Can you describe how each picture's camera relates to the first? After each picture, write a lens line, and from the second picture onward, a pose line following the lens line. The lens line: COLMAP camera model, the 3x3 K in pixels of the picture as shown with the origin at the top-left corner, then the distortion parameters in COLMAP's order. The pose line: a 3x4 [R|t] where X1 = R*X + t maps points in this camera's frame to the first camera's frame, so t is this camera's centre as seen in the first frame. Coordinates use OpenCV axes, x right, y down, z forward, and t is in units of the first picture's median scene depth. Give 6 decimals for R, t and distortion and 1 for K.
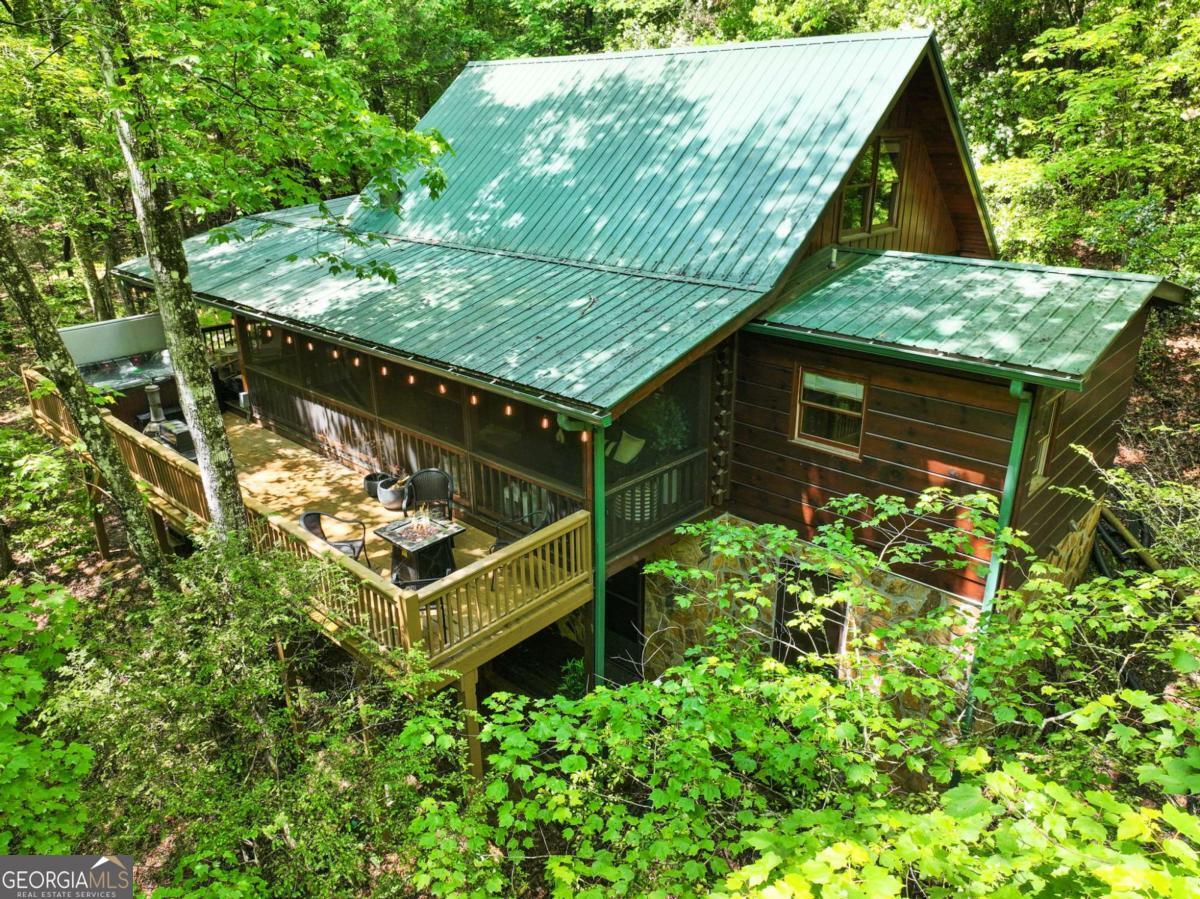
lens RADIAL K [[834.7, 0, 608.3], [0, 834.7, 454.2], [0, 0, 1]] dist [-0.002430, 0.011613]
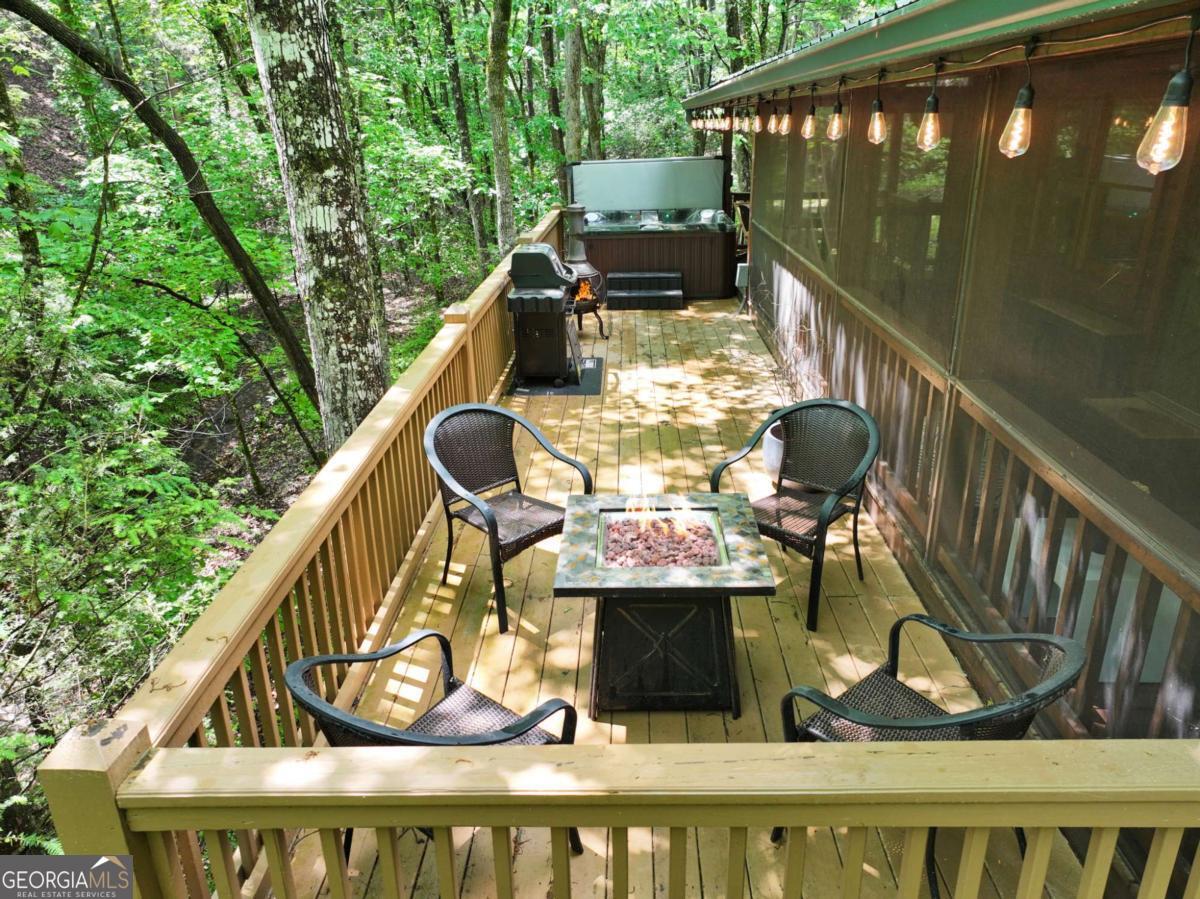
lens RADIAL K [[834.7, 0, 608.3], [0, 834.7, 454.2], [0, 0, 1]] dist [-0.002430, 0.011613]
pose [[0.660906, 0.273587, -0.698822, -0.014948], [-0.268110, 0.955806, 0.120632, 0.020180], [0.700942, 0.107635, 0.705050, 0.591399]]
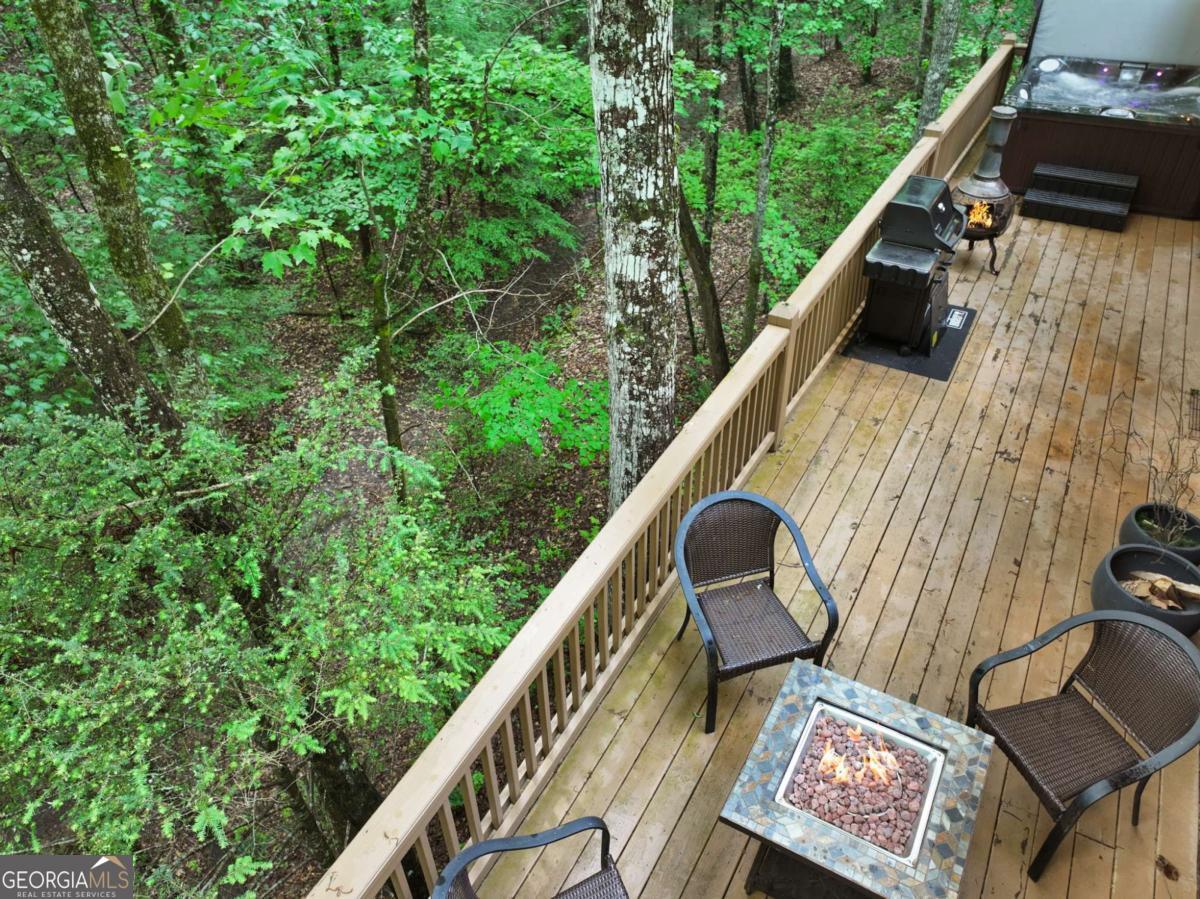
lens RADIAL K [[834.7, 0, 608.3], [0, 834.7, 454.2], [0, 0, 1]] dist [-0.002430, 0.011613]
pose [[0.226572, 0.605075, -0.763249, -0.068430], [-0.345357, 0.782621, 0.517912, -0.099045], [0.910711, 0.146249, 0.386286, 0.616622]]
